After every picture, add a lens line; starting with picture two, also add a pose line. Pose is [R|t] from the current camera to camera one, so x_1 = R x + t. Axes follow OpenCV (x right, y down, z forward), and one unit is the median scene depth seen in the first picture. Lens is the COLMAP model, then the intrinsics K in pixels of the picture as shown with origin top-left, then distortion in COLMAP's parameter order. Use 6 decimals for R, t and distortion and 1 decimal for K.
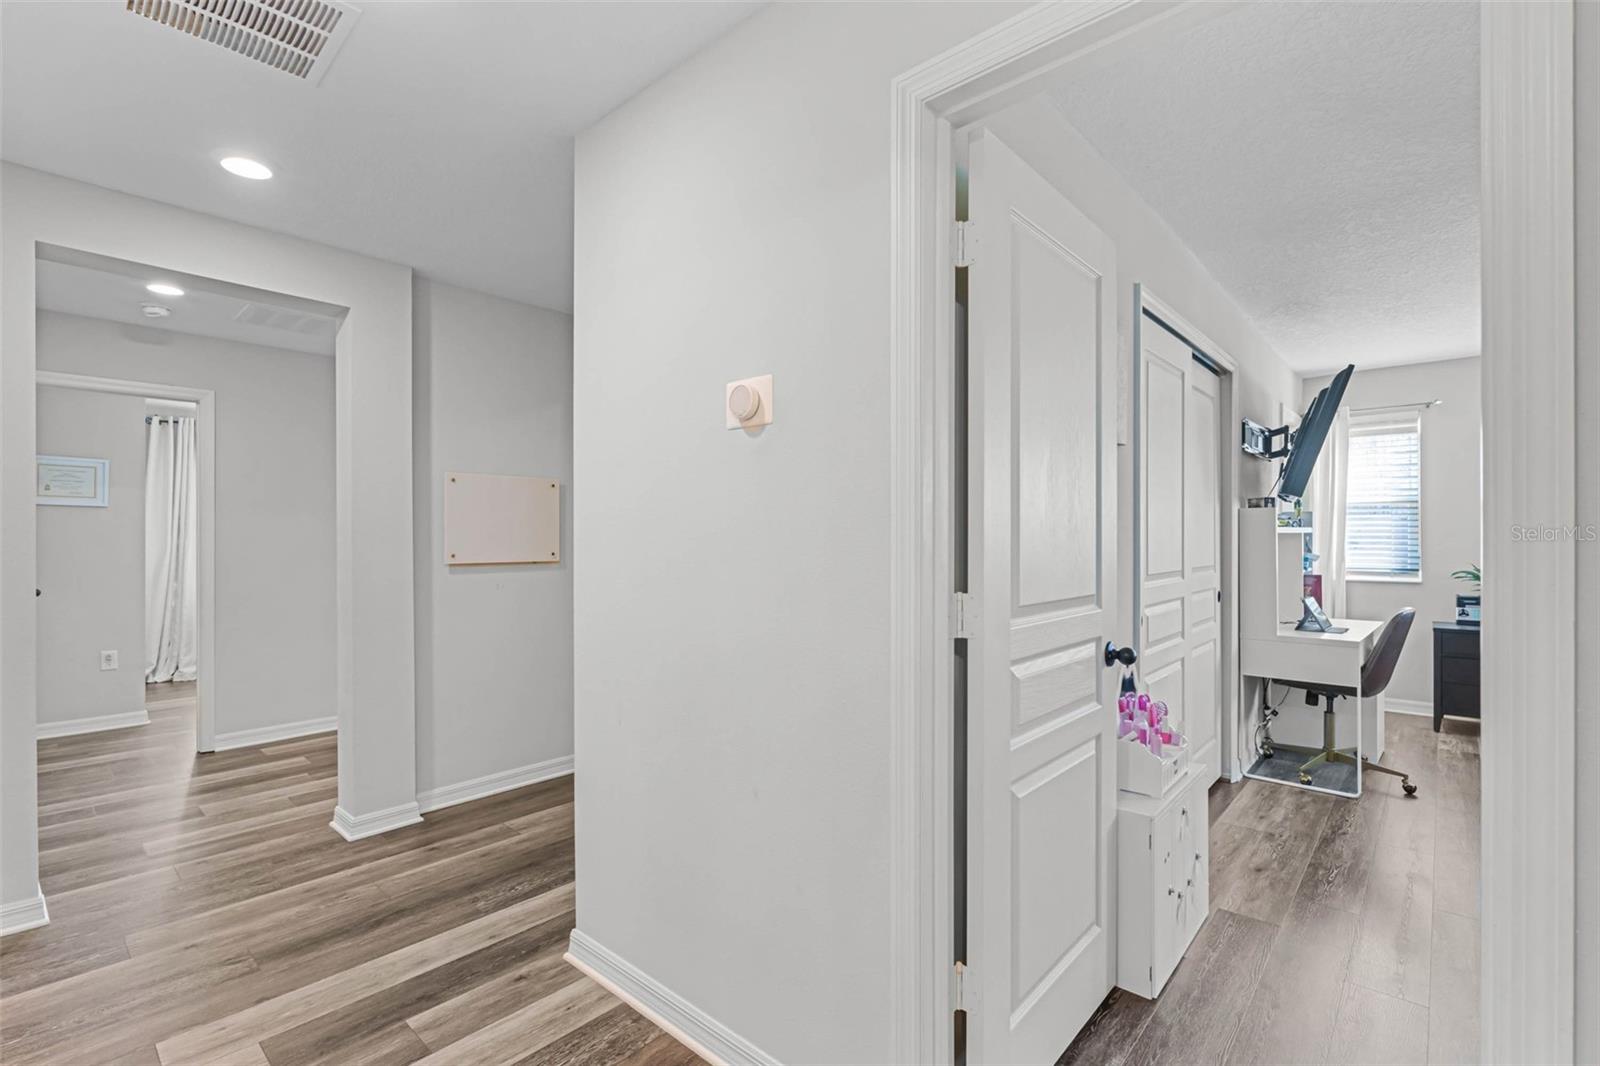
lens RADIAL K [[713.0, 0, 802.5], [0, 713.0, 538.6], [0, 0, 1]] dist [-0.006205, 0.000321]
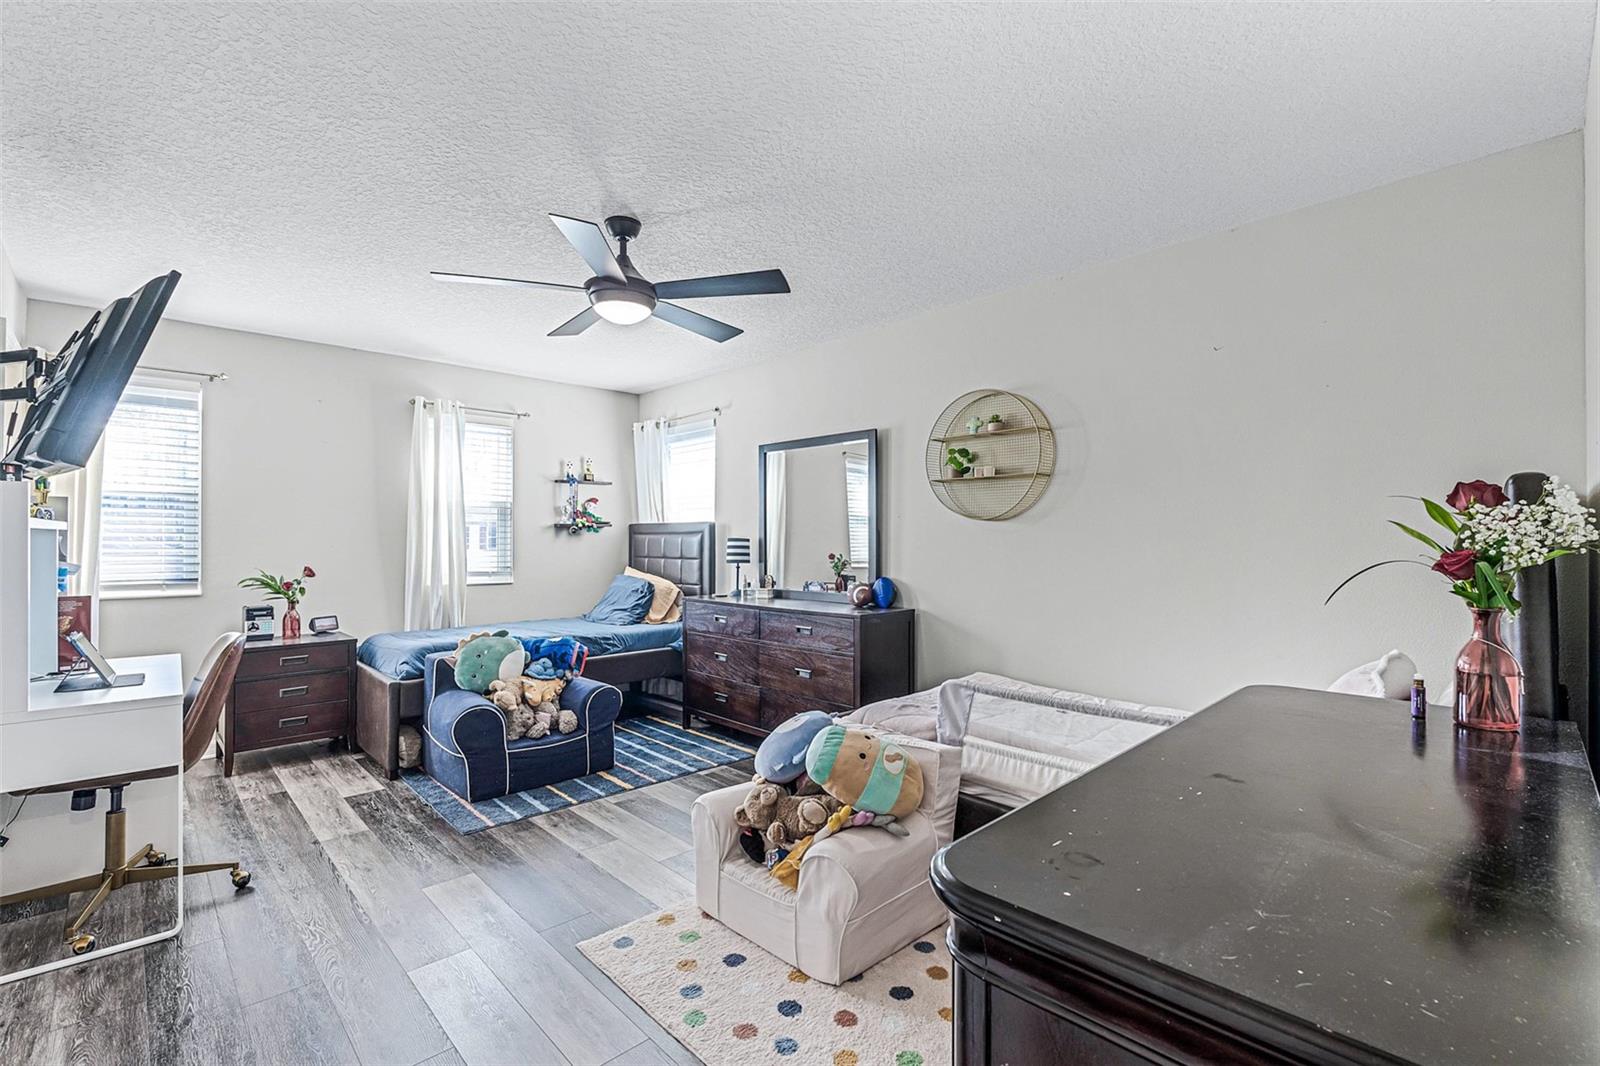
lens RADIAL K [[713.0, 0, 796.6], [0, 713.0, 533.8], [0, 0, 1]] dist [-0.006205, 0.000321]
pose [[0.078106, 0.012531, 0.996866, 0.146730], [0.000232, 0.999921, -0.012587, 0.003642], [-0.996945, 0.001214, 0.078097, 0.327039]]
